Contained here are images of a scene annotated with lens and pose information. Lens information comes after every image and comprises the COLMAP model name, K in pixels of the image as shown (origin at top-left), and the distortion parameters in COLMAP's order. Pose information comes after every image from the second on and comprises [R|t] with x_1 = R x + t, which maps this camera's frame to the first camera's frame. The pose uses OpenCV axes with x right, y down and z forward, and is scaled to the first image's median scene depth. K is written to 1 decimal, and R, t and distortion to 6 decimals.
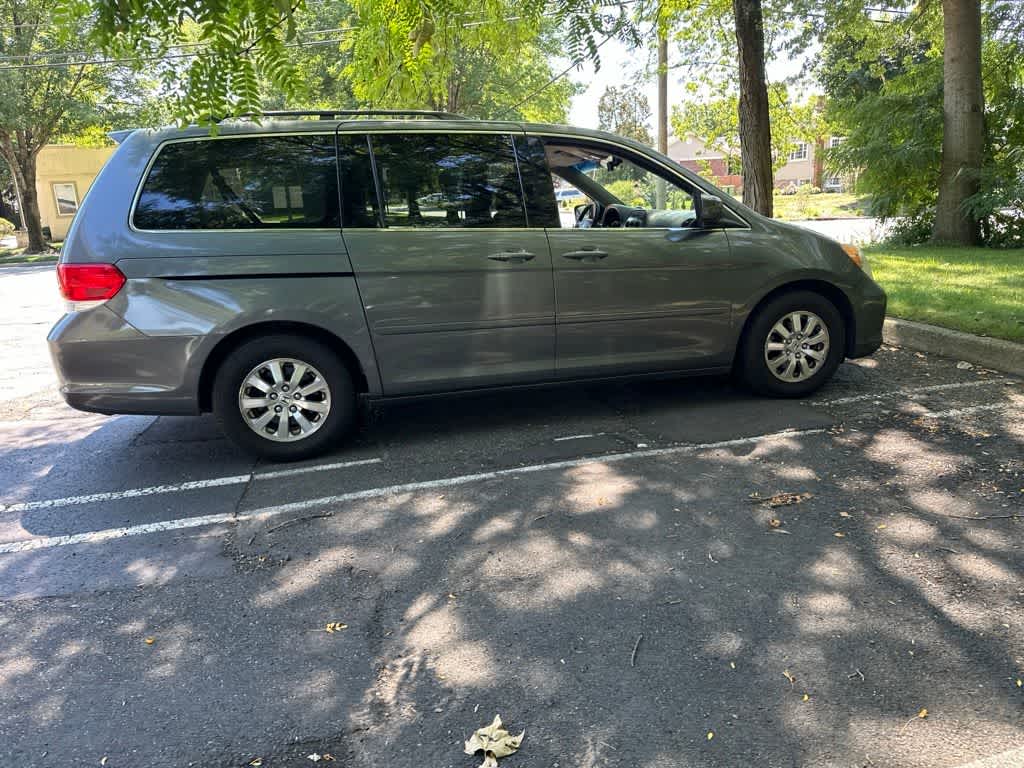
lens RADIAL K [[717.8, 0, 520.0], [0, 717.8, 382.2], [0, 0, 1]] dist [0.046274, -0.057945]
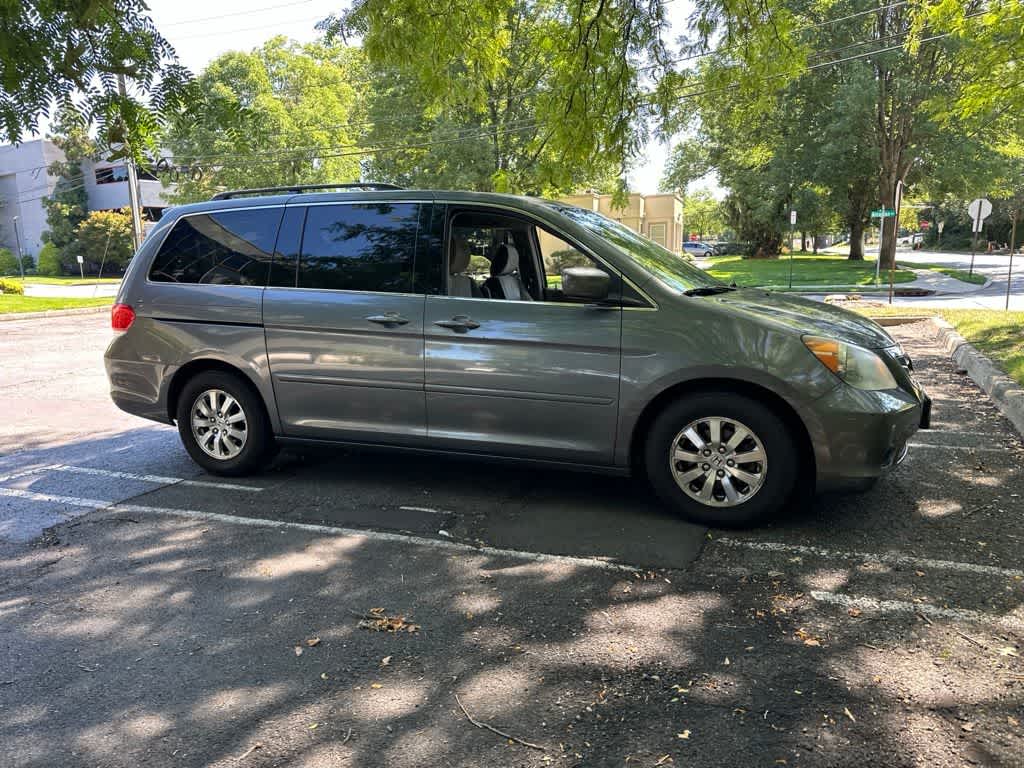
lens RADIAL K [[717.2, 0, 517.2], [0, 717.2, 385.4], [0, 0, 1]] dist [0.051527, -0.066341]
pose [[0.811888, 0.125035, -0.570267, 0.770095], [-0.153008, 0.988224, -0.001163, -0.115919], [0.563407, 0.088200, 0.821458, 0.284793]]
